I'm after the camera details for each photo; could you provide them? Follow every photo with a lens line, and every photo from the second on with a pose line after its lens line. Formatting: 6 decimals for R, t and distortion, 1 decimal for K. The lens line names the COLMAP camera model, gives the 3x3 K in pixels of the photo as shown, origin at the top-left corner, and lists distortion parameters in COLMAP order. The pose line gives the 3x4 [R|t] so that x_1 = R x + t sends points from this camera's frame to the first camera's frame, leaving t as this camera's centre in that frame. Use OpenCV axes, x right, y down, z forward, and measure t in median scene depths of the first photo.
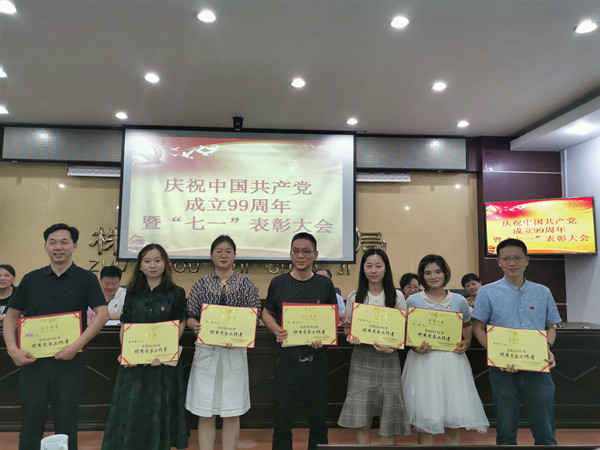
lens RADIAL K [[463.2, 0, 301.0], [0, 463.2, 224.5], [0, 0, 1]] dist [0.064515, -0.041975]
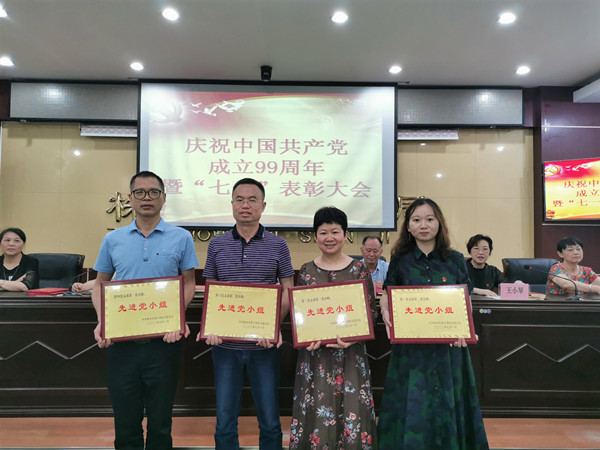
lens RADIAL K [[463.2, 0, 301.8], [0, 463.2, 225.7], [0, 0, 1]] dist [0.064515, -0.041975]
pose [[0.999500, -0.003293, -0.031441, -0.037721], [0.005100, 0.998329, 0.057561, 0.020559], [0.031199, -0.057692, 0.997847, 0.089459]]
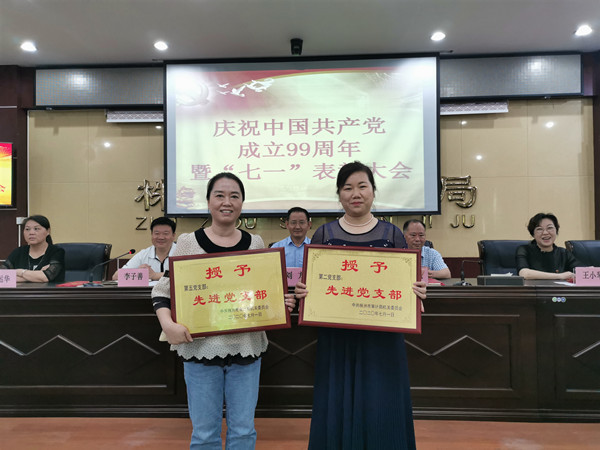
lens RADIAL K [[463.2, 0, 303.3], [0, 463.2, 226.7], [0, 0, 1]] dist [0.064515, -0.041975]
pose [[0.995404, -0.020679, -0.093506, -0.049218], [0.028083, 0.996512, 0.078577, 0.033172], [0.091555, -0.080842, 0.992513, 0.140251]]
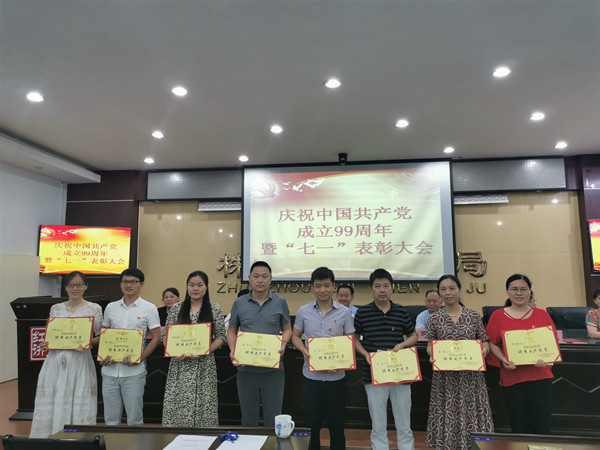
lens RADIAL K [[463.2, 0, 300.8], [0, 463.2, 226.6], [0, 0, 1]] dist [0.064515, -0.041975]
pose [[0.986112, -0.036380, -0.162046, -0.055981], [0.031813, 0.999022, -0.030694, -0.020952], [0.163004, 0.025112, 0.986306, -0.109848]]
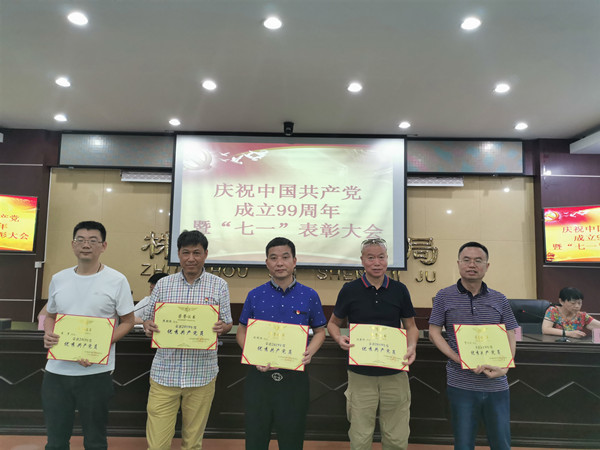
lens RADIAL K [[463.2, 0, 301.0], [0, 463.2, 225.7], [0, 0, 1]] dist [0.064515, -0.041975]
pose [[0.998126, 0.003718, -0.061082, -0.043941], [-0.003761, 0.999993, -0.000592, -0.007777], [0.061079, 0.000821, 0.998133, 0.007702]]
